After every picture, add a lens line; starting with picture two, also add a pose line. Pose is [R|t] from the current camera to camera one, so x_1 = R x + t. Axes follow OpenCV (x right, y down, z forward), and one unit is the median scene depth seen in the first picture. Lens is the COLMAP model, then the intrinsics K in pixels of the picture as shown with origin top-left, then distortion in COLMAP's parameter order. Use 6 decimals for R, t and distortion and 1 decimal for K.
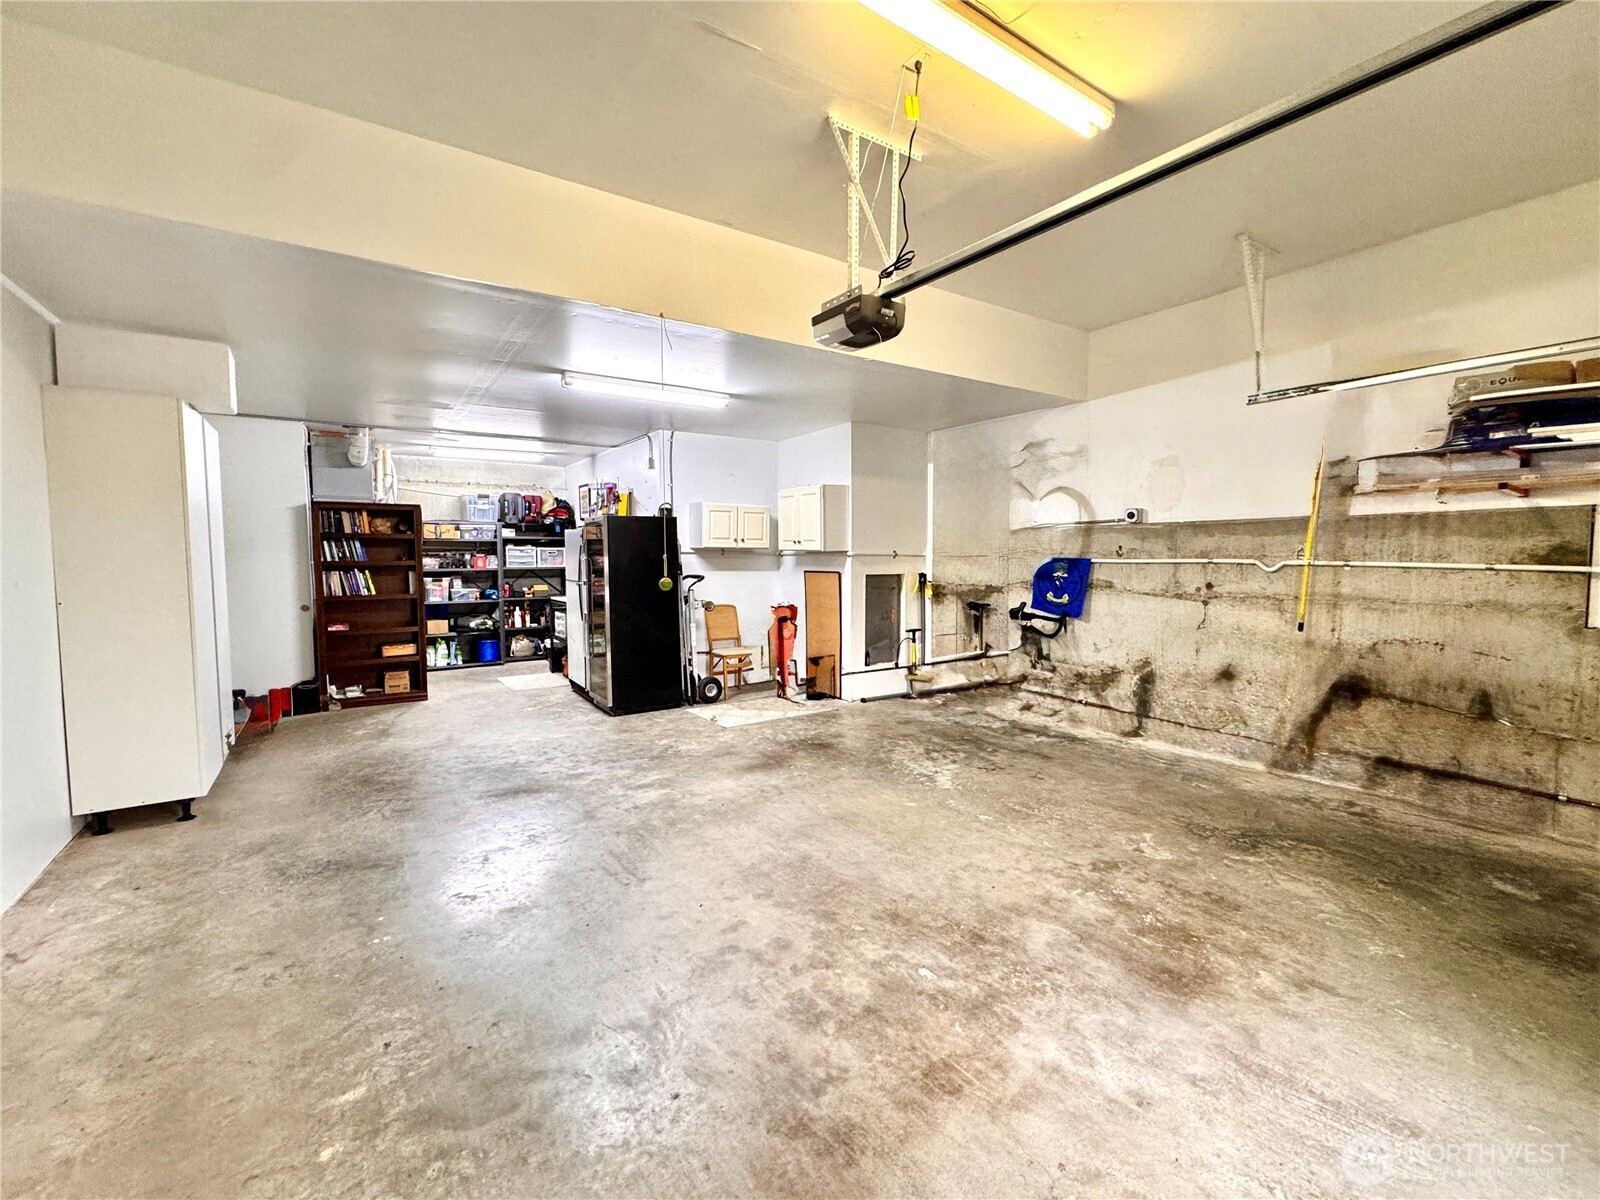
lens RADIAL K [[679.6, 0, 800.0], [0, 679.6, 600.0], [0, 0, 1]] dist [-0.001351, -0.000320]
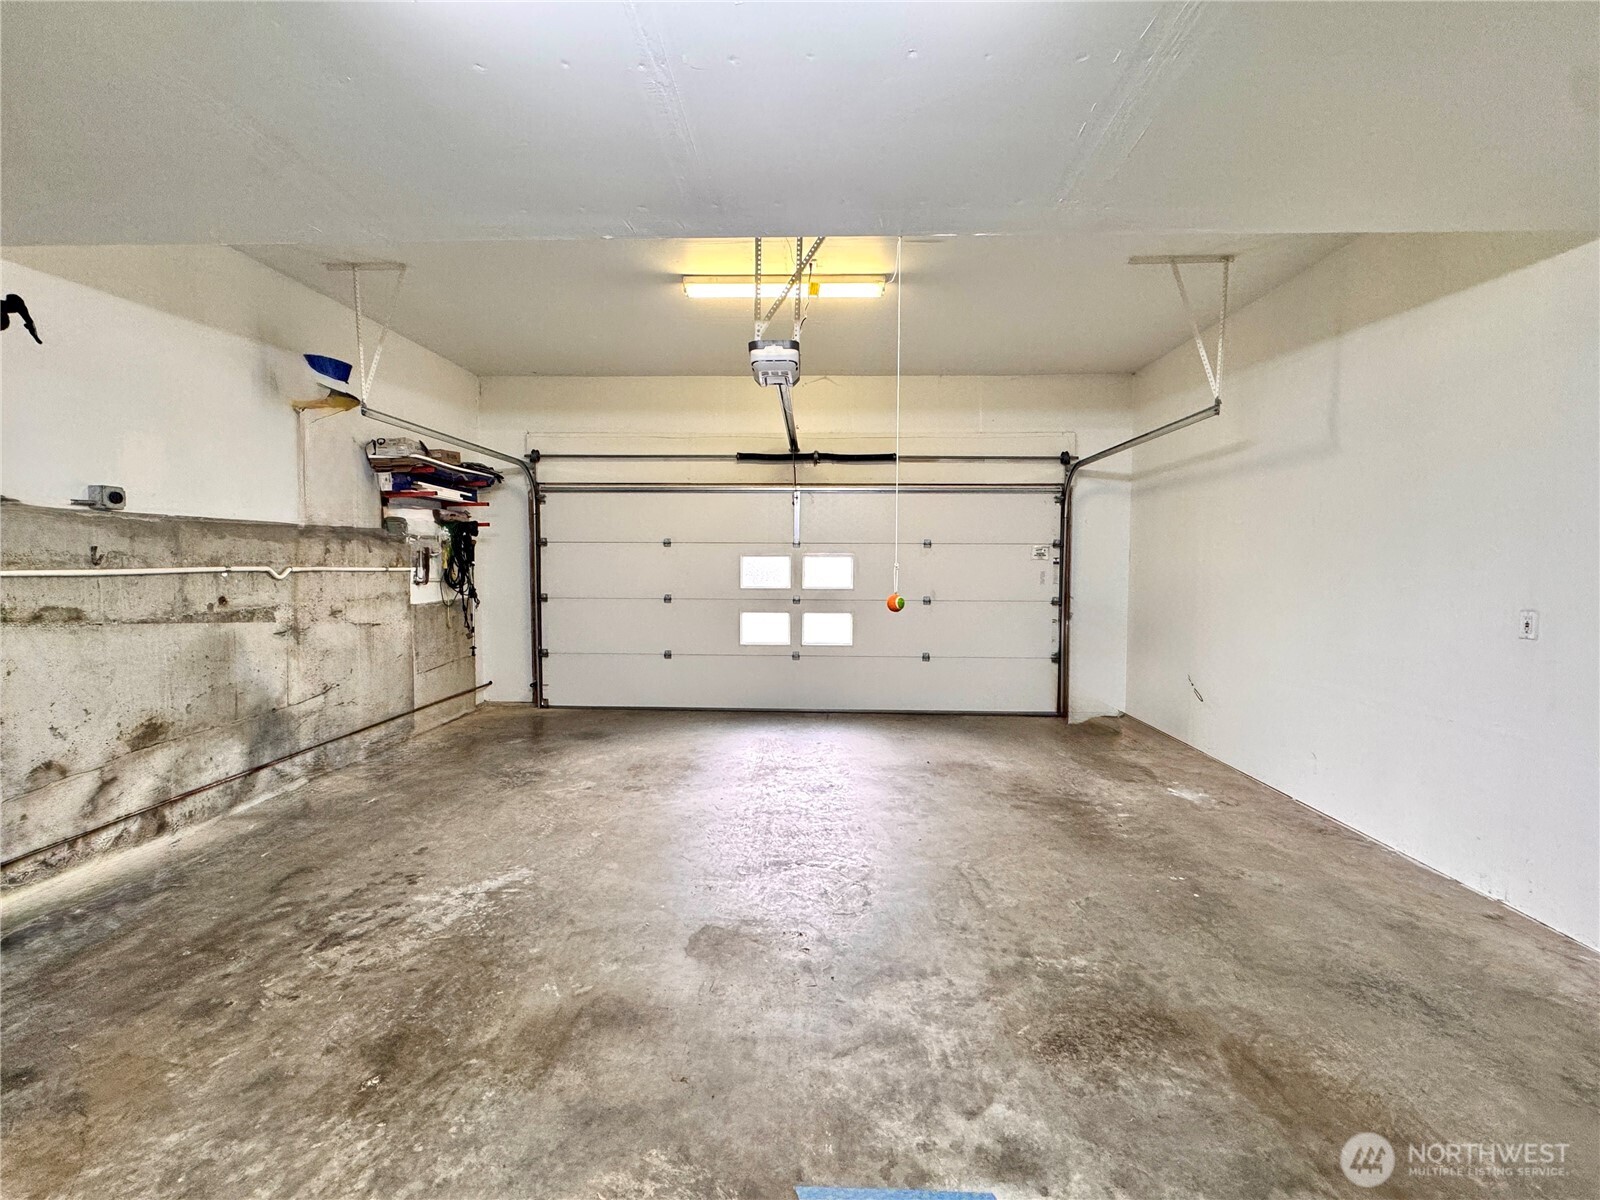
lens RADIAL K [[679.6, 0, 800.0], [0, 679.6, 600.0], [0, 0, 1]] dist [-0.001351, -0.000320]
pose [[-0.808996, -0.034775, 0.586785, -0.422466], [0.037773, 0.993110, 0.110932, -0.086764], [-0.586599, 0.111908, -0.802108, 1.280092]]
